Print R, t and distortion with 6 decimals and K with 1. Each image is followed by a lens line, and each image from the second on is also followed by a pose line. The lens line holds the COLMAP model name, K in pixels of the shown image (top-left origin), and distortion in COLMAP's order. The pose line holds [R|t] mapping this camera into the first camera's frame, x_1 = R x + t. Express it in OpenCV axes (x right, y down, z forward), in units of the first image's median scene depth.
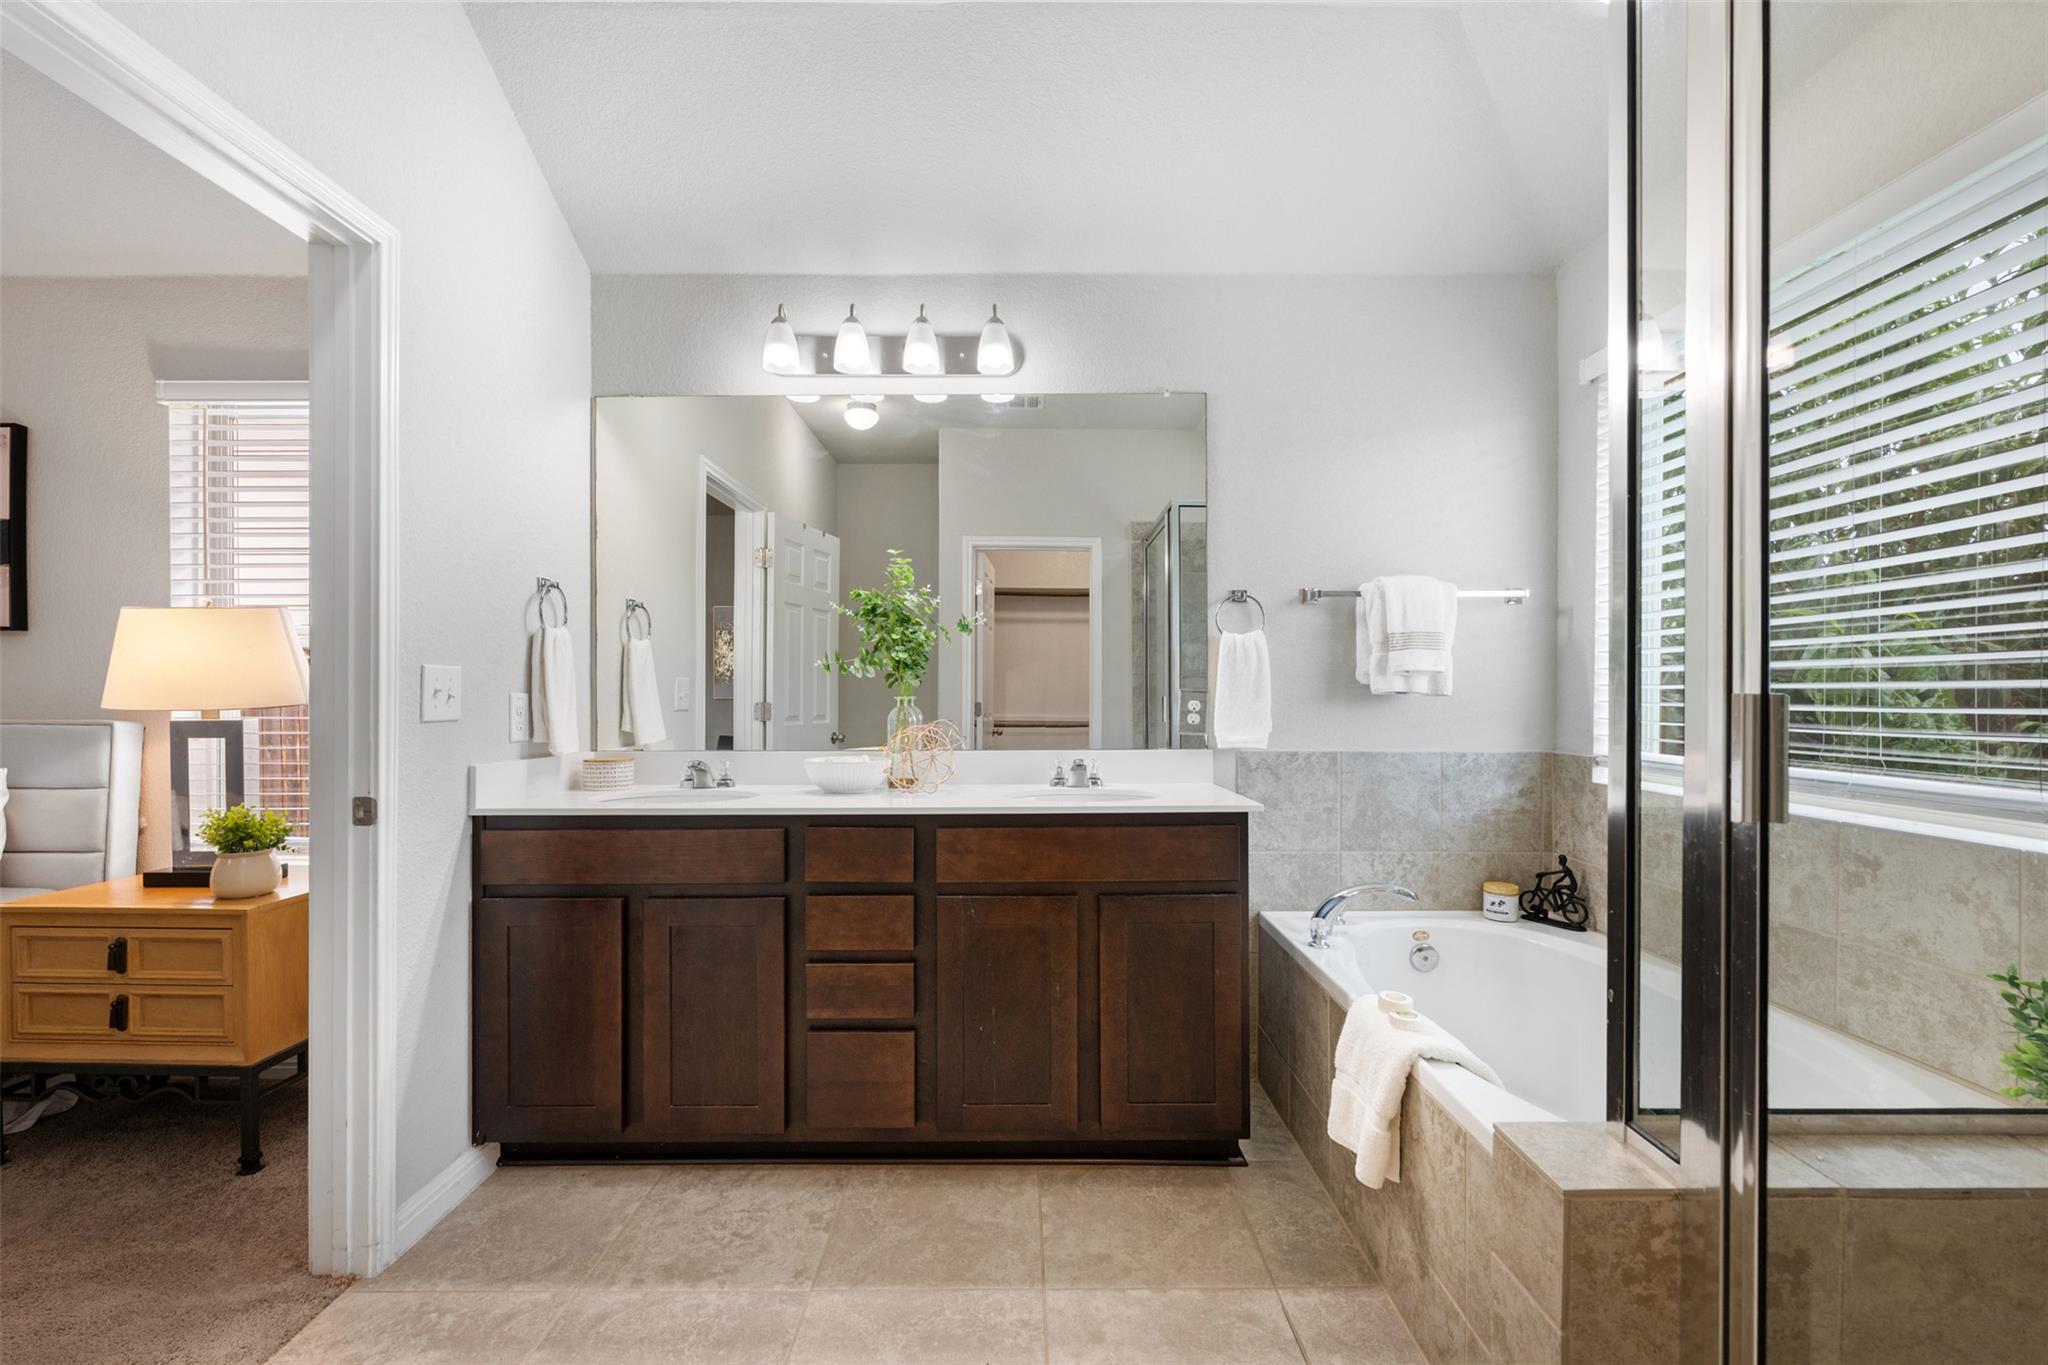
lens RADIAL K [[864.9, 0, 1027.8], [0, 864.9, 689.1], [0, 0, 1]] dist [-0.002628, 0.001042]
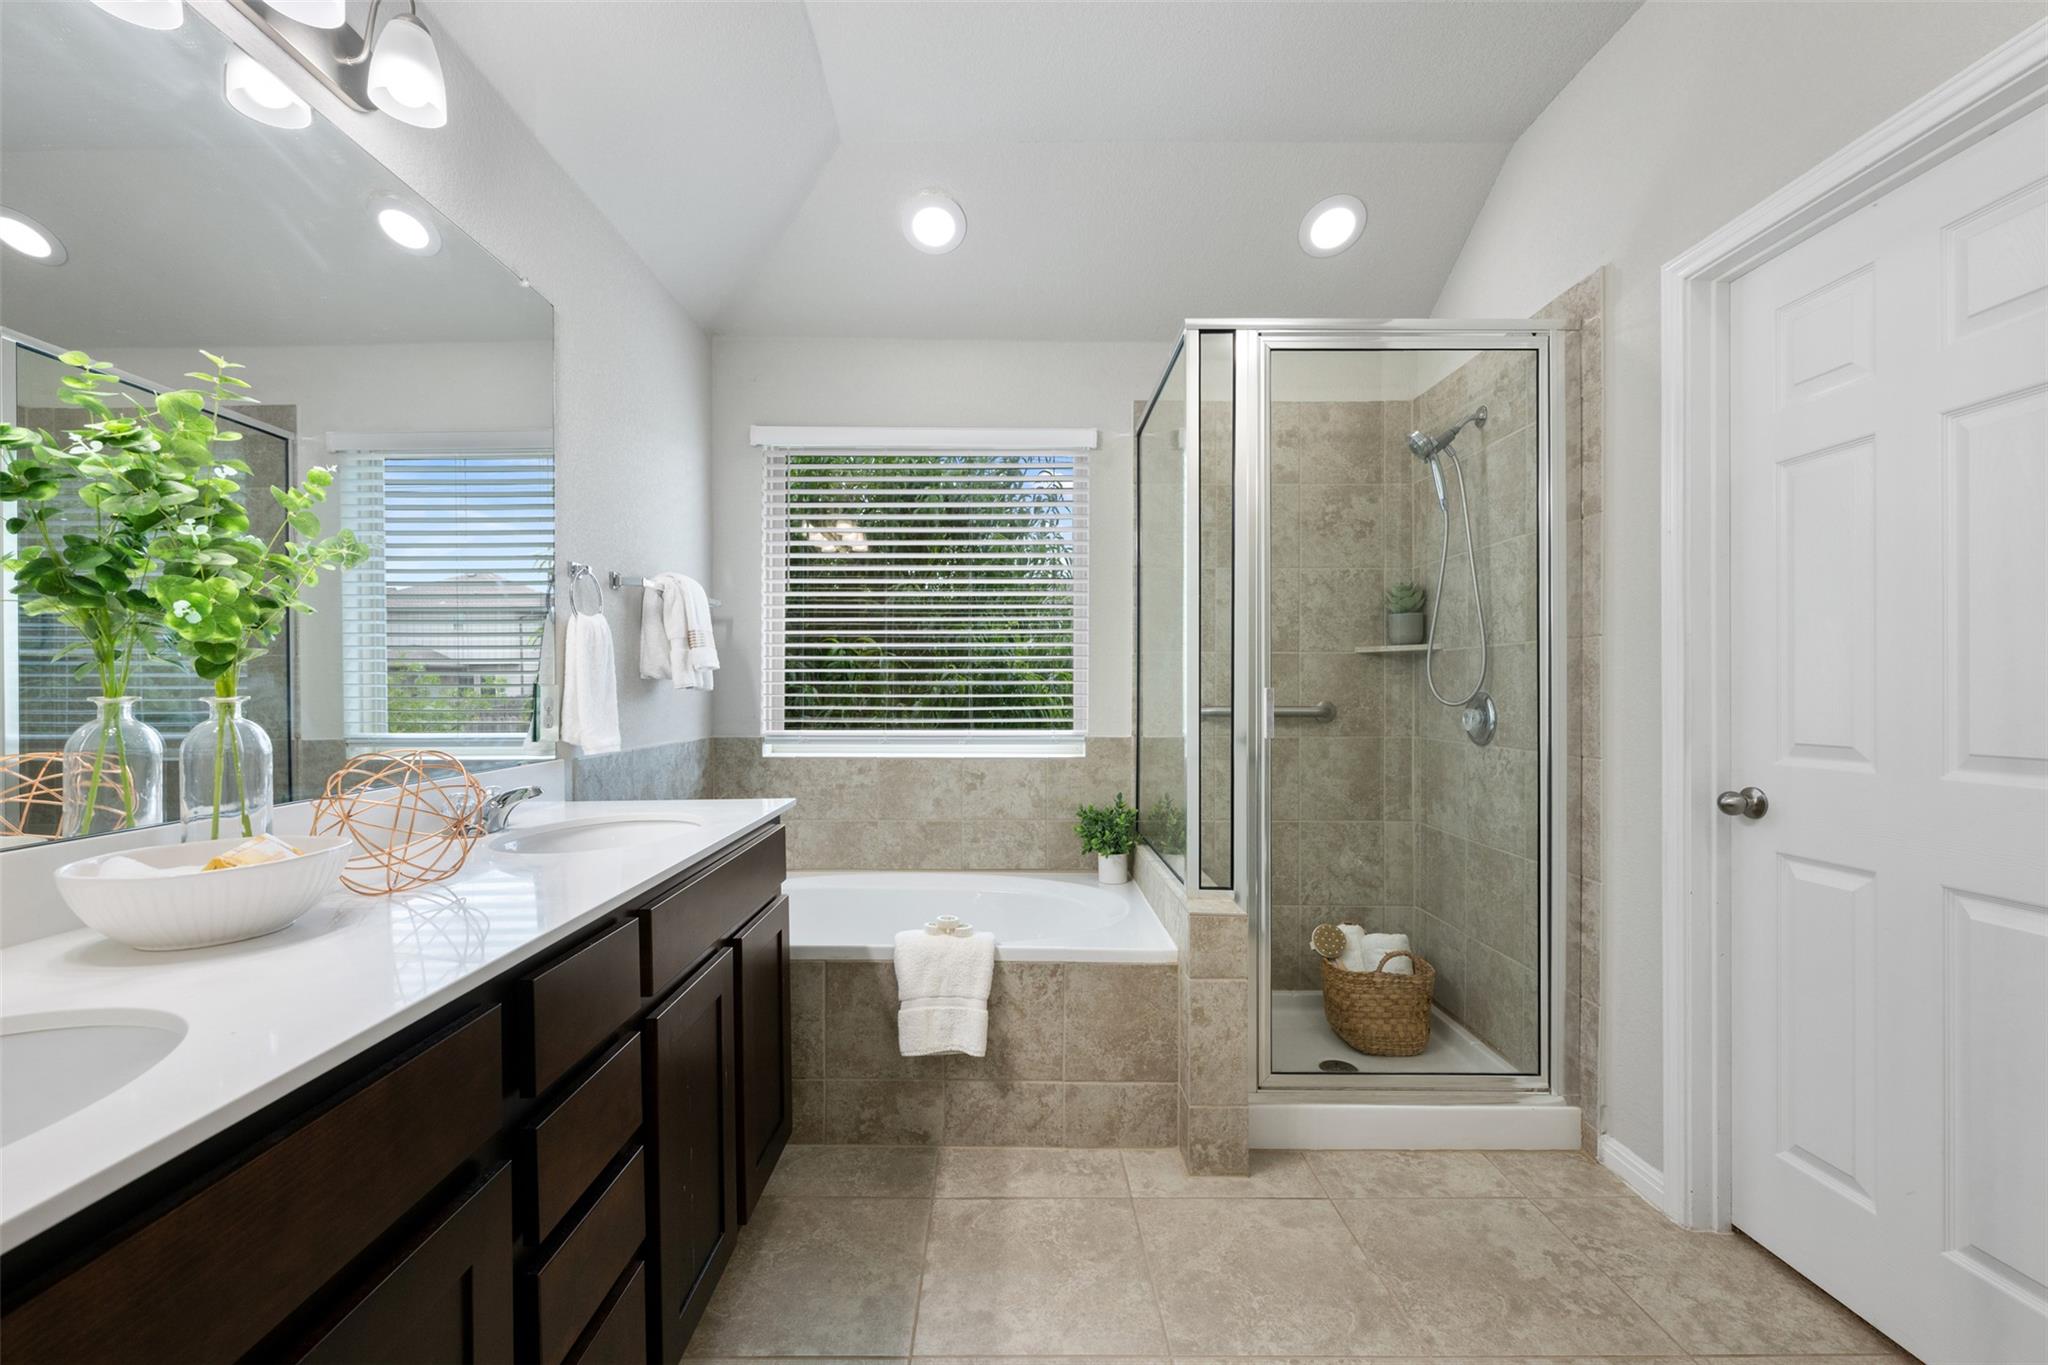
lens RADIAL K [[814.7, 0, 1024.9], [0, 814.7, 695.0], [0, 0, 1]] dist [-0.001175, -0.000116]
pose [[-0.000641, -0.000233, 1.000000, -0.807678], [-0.002553, 0.999997, 0.000231, 0.021319], [-0.999997, -0.002553, -0.000641, 0.888507]]
